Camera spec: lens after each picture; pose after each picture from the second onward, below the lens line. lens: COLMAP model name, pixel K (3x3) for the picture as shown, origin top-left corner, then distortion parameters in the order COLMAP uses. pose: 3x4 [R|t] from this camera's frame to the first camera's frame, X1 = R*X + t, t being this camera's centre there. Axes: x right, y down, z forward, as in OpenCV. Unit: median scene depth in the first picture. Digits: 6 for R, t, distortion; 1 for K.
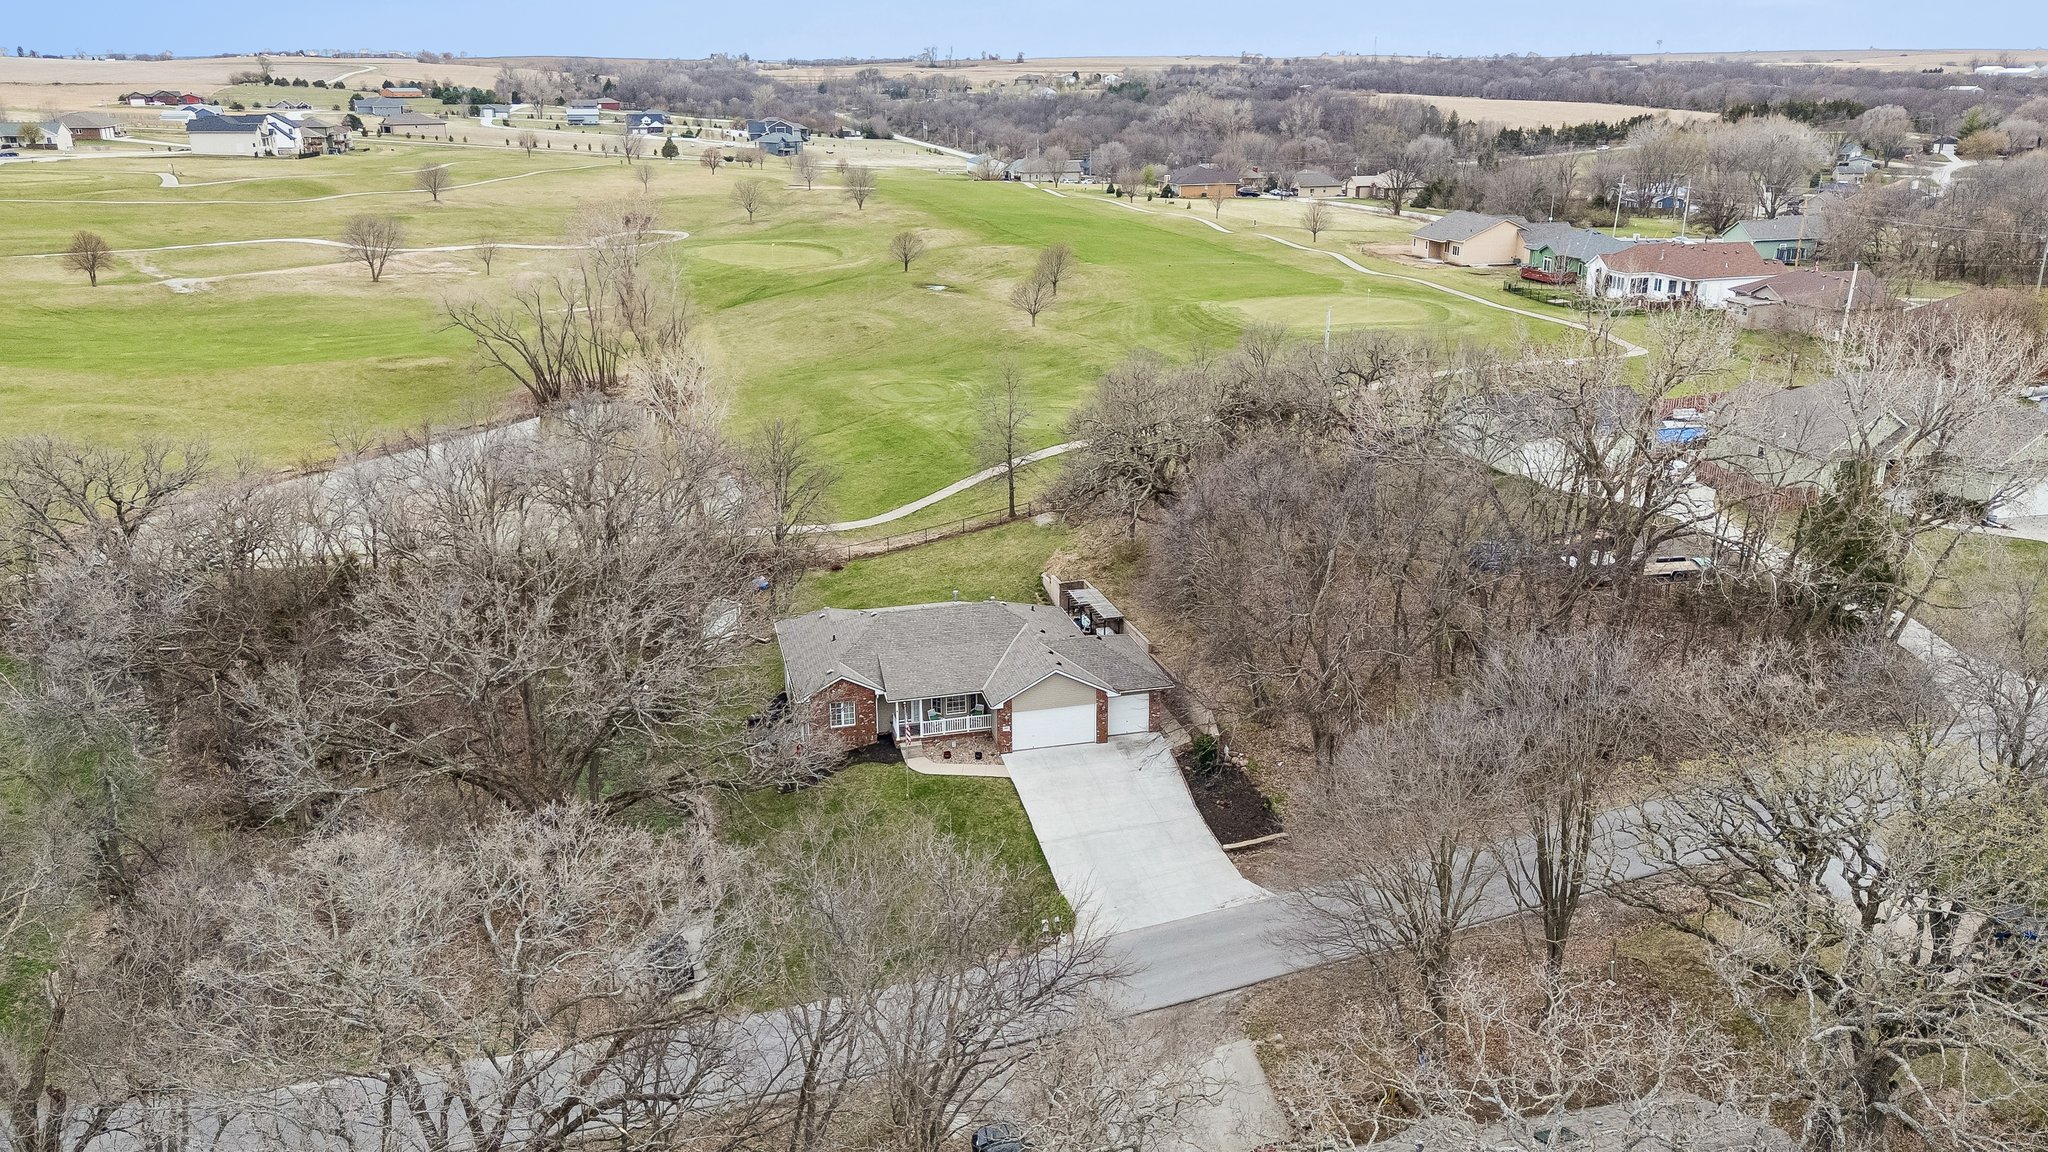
lens RADIAL K [[1541.7, 0, 1024.0], [0, 1541.7, 576.0], [0, 0, 1]] dist [0.089873, -0.068671]
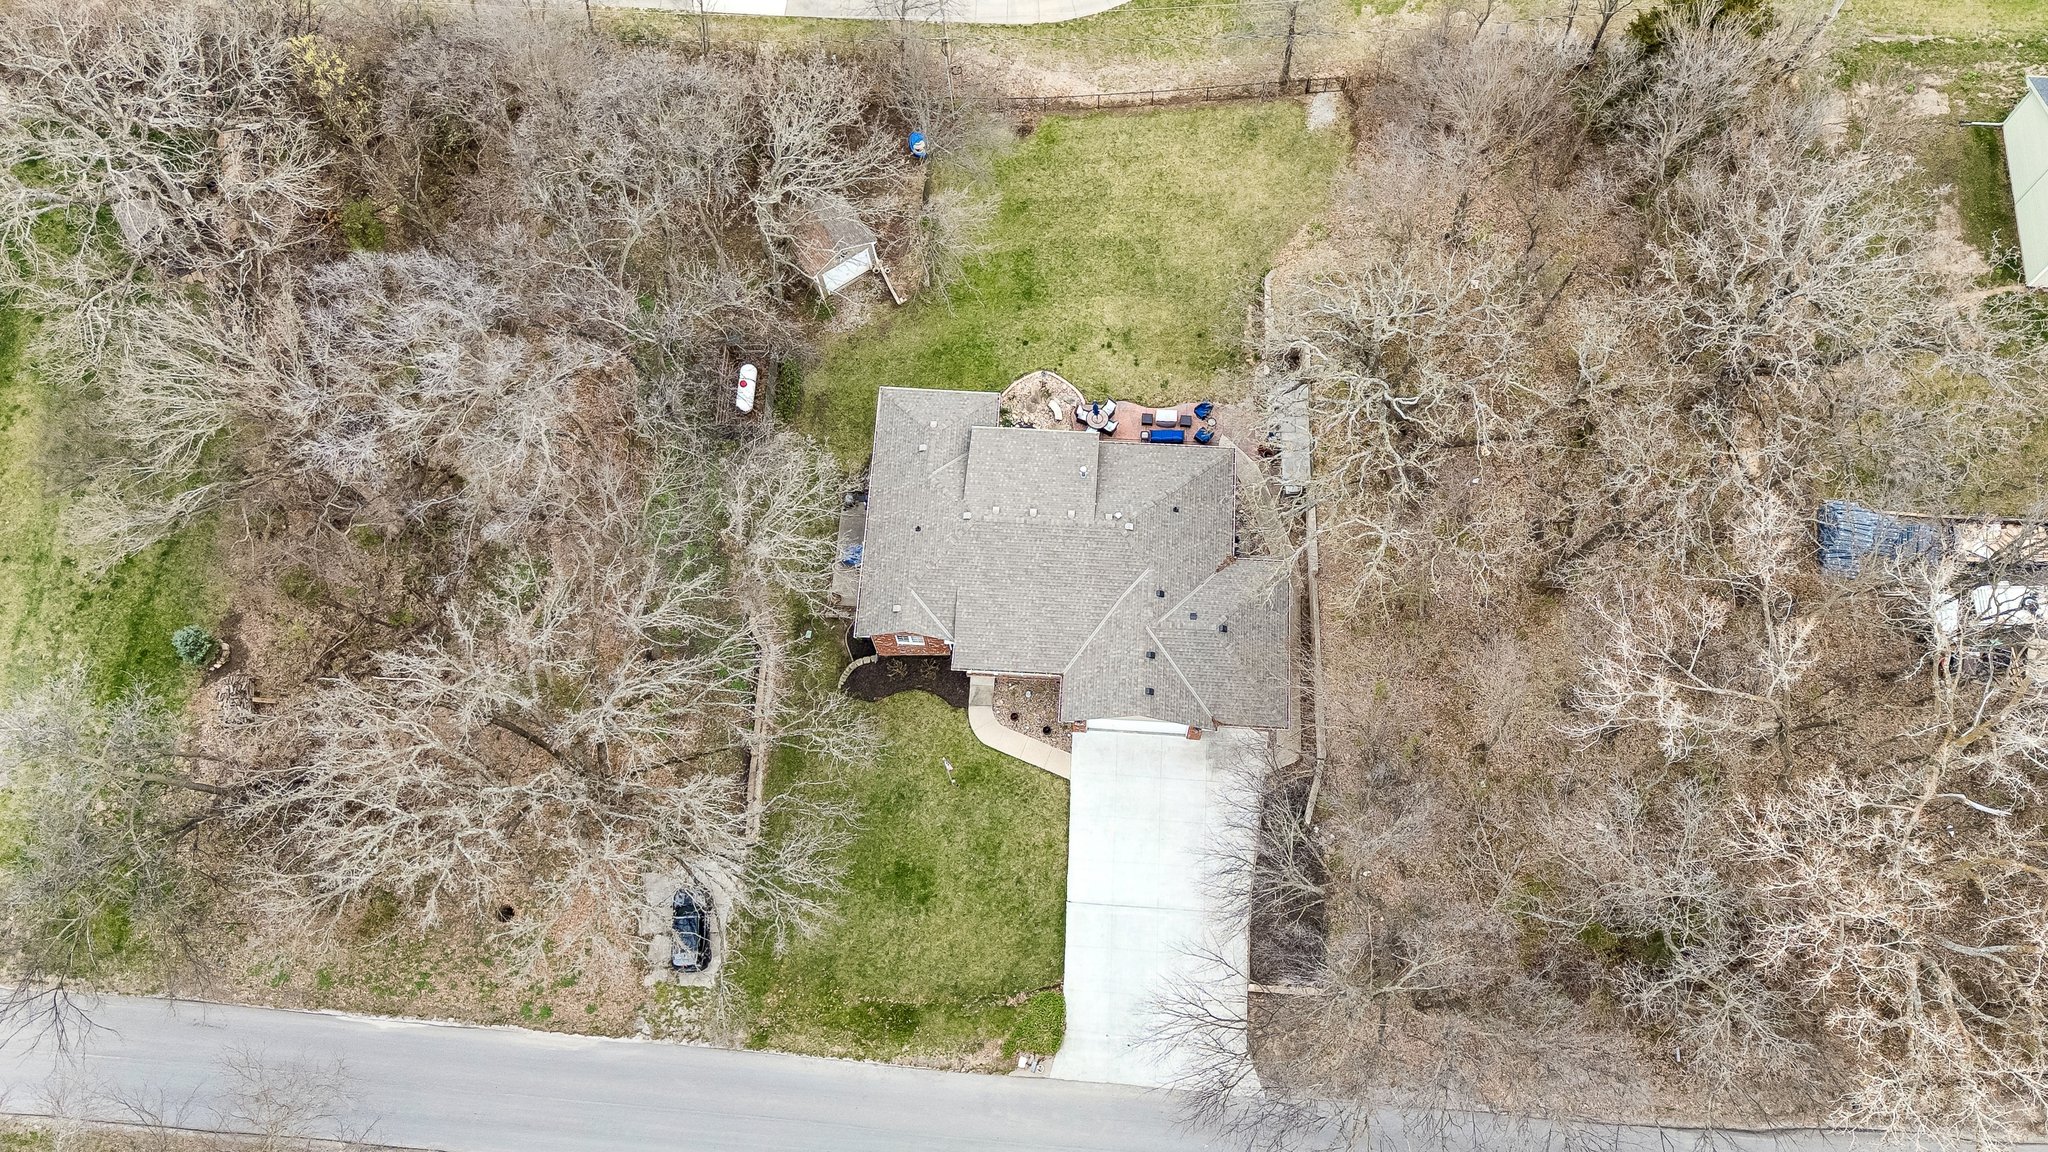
lens RADIAL K [[1541.7, 0, 1024.0], [0, 1541.7, 576.0], [0, 0, 1]] dist [0.089873, -0.068671]
pose [[0.951010, 0.285894, -0.117661, 0.013280], [-0.071711, 0.574194, 0.815573, -0.232277], [0.300728, -0.767181, 0.566566, 0.196878]]
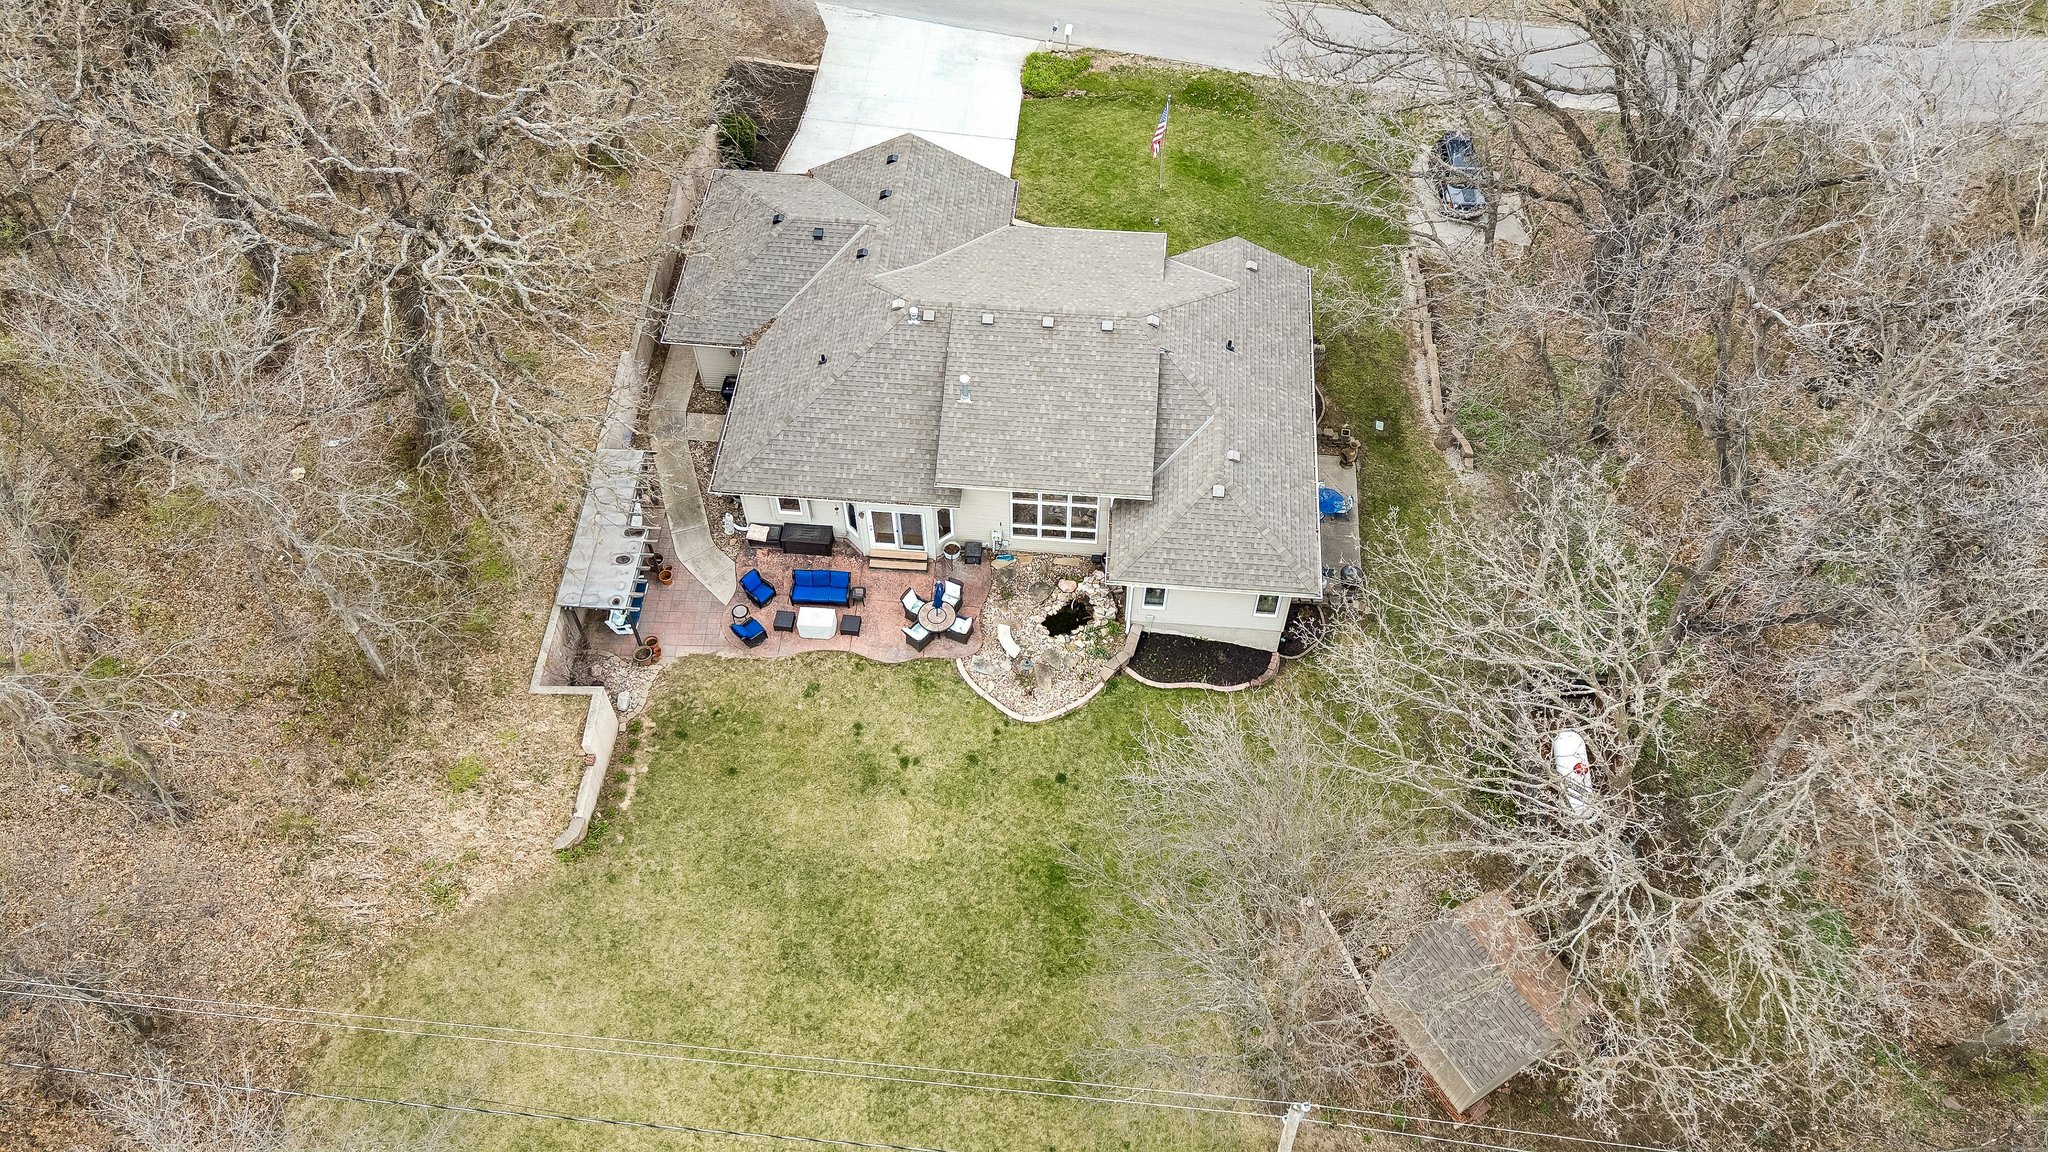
lens RADIAL K [[1541.7, 0, 1024.0], [0, 1541.7, 576.0], [0, 0, 1]] dist [0.089873, -0.068671]
pose [[-0.945253, -0.253891, 0.205026, -0.067042], [0.099814, 0.373222, 0.922357, -0.161053], [-0.310698, 0.892326, -0.327447, 0.465178]]
